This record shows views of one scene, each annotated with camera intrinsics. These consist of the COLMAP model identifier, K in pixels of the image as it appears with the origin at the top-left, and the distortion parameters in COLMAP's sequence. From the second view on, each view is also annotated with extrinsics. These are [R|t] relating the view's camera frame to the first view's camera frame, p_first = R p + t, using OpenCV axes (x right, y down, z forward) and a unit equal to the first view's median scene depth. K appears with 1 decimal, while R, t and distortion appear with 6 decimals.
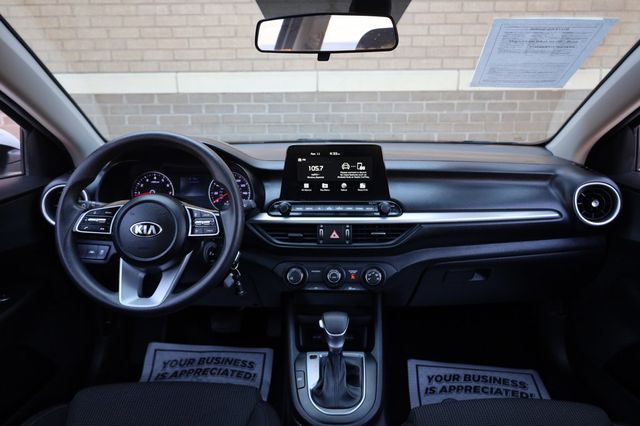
lens RADIAL K [[434.5, 0, 319.2], [0, 434.5, 209.9], [0, 0, 1]] dist [-0.006192, 0.008344]
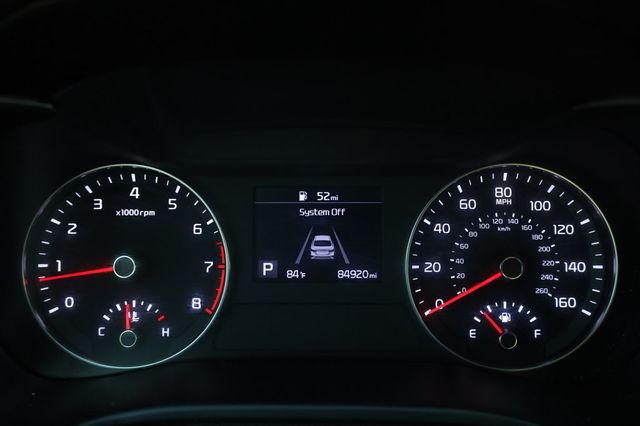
lens RADIAL K [[626.9, 0, 322.5], [0, 626.9, 213.4], [0, 0, 1]] dist [0.021293, 0.000000]
pose [[0.999901, -0.001469, -0.014024, -0.286505], [0.001471, 0.999999, 0.000151, -0.064198], [0.014024, -0.000172, 0.999902, 0.705972]]
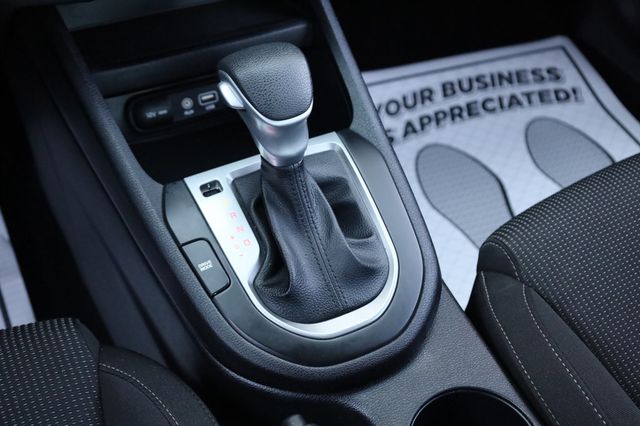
lens RADIAL K [[897.6, 0, 318.7], [0, 897.6, 212.8], [0, 0, 1]] dist [-0.017281, 0.000000]
pose [[0.900952, -0.298475, 0.314956, -0.135318], [0.099941, 0.849065, 0.518748, 0.003672], [-0.422252, -0.435890, 0.794797, 0.338261]]
